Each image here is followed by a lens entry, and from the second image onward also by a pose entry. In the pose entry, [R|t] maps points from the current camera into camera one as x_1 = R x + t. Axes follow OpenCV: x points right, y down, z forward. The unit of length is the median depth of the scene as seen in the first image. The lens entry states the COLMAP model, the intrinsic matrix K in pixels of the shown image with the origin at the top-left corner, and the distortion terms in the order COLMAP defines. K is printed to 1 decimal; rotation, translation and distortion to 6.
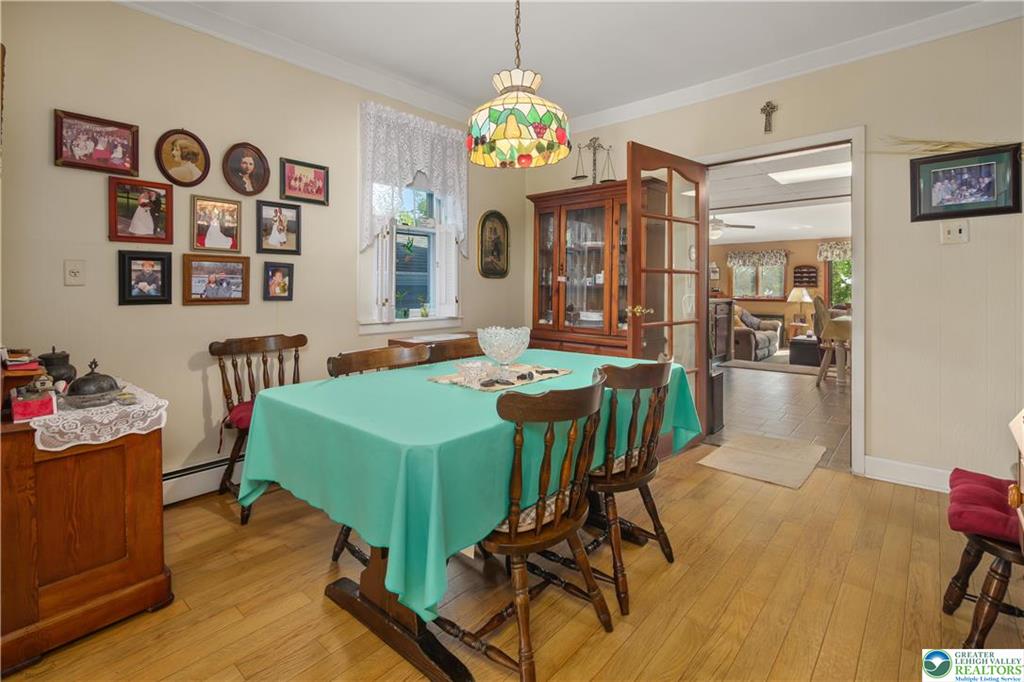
lens RADIAL K [[476.2, 0, 512.0], [0, 476.2, 289.0], [0, 0, 1]] dist [0.001823, 0.000421]
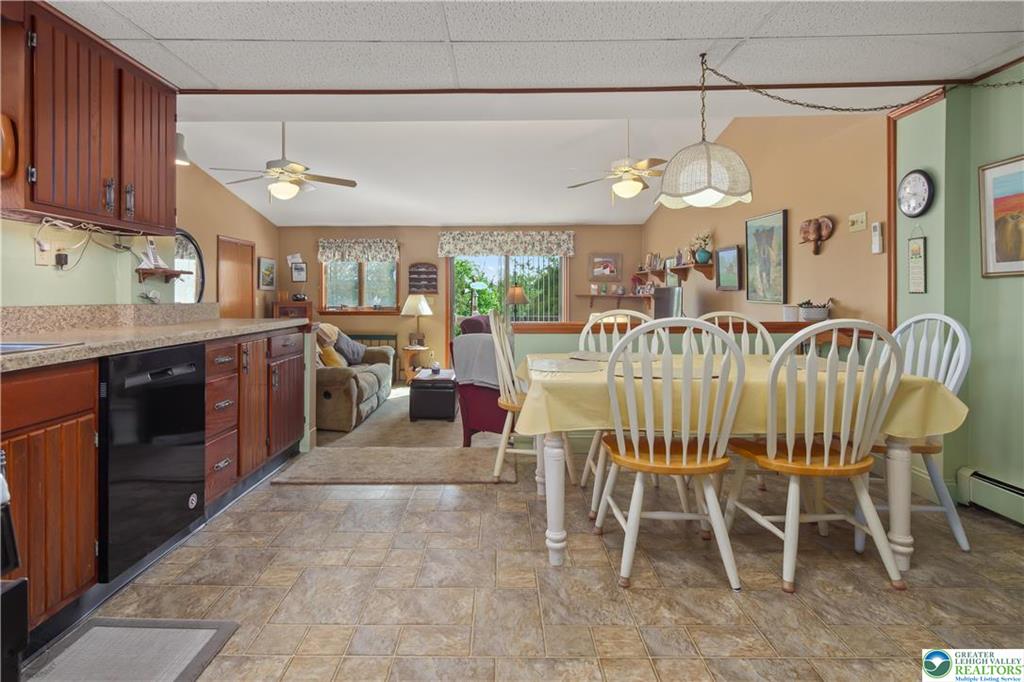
lens RADIAL K [[549.4, 0, 486.0], [0, 549.4, 295.3], [0, 0, 1]] dist [-0.004781, 0.000394]
pose [[0.766132, -0.004175, 0.642669, 0.168329], [0.003363, 0.999991, 0.002488, -0.003441], [-0.642674, 0.000255, 0.766140, 0.324839]]
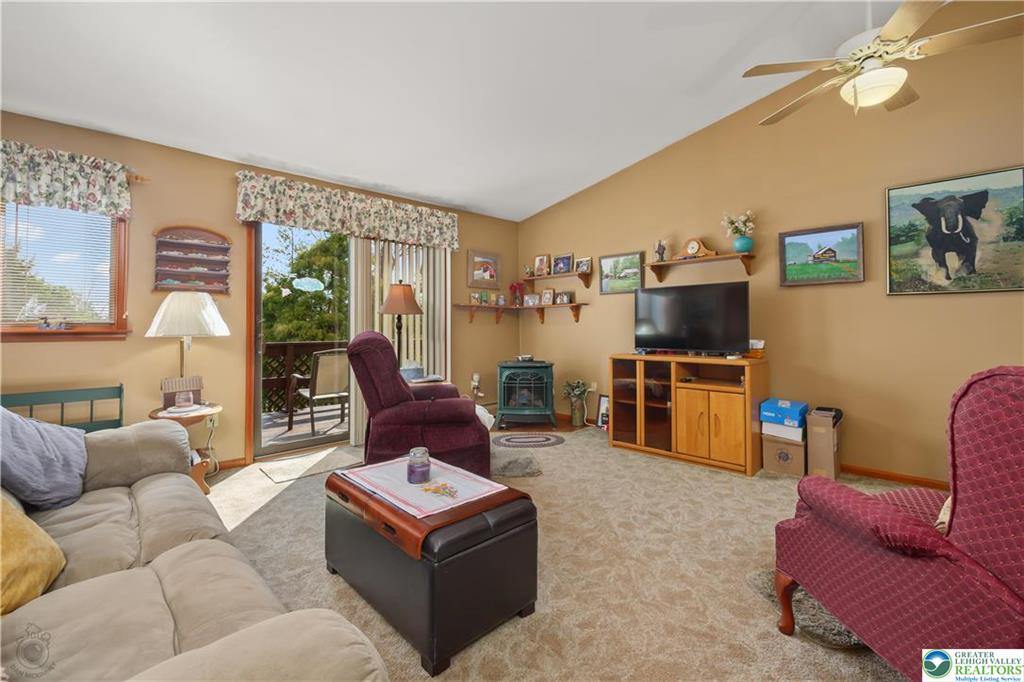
lens RADIAL K [[433.9, 0, 501.8], [0, 433.9, 312.5], [0, 0, 1]] dist [-0.007421, 0.000126]
pose [[0.083251, 0.032013, 0.996014, 0.338978], [0.010824, 0.999396, -0.033027, 0.022140], [-0.996470, 0.013530, 0.082854, 0.773628]]
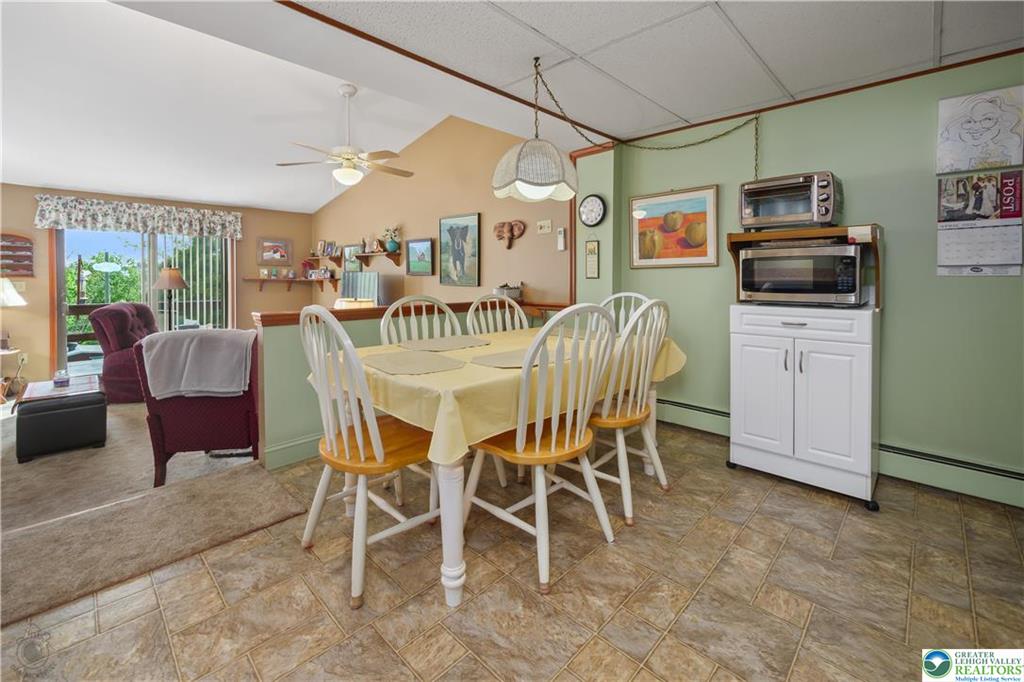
lens RADIAL K [[433.9, 0, 510.9], [0, 433.9, 283.2], [0, 0, 1]] dist [-0.007421, 0.000126]
pose [[0.050933, -0.014221, 0.998601, 0.187864], [-0.000470, 0.999898, 0.014263, -0.004124], [-0.998702, -0.001195, 0.050921, 0.443809]]
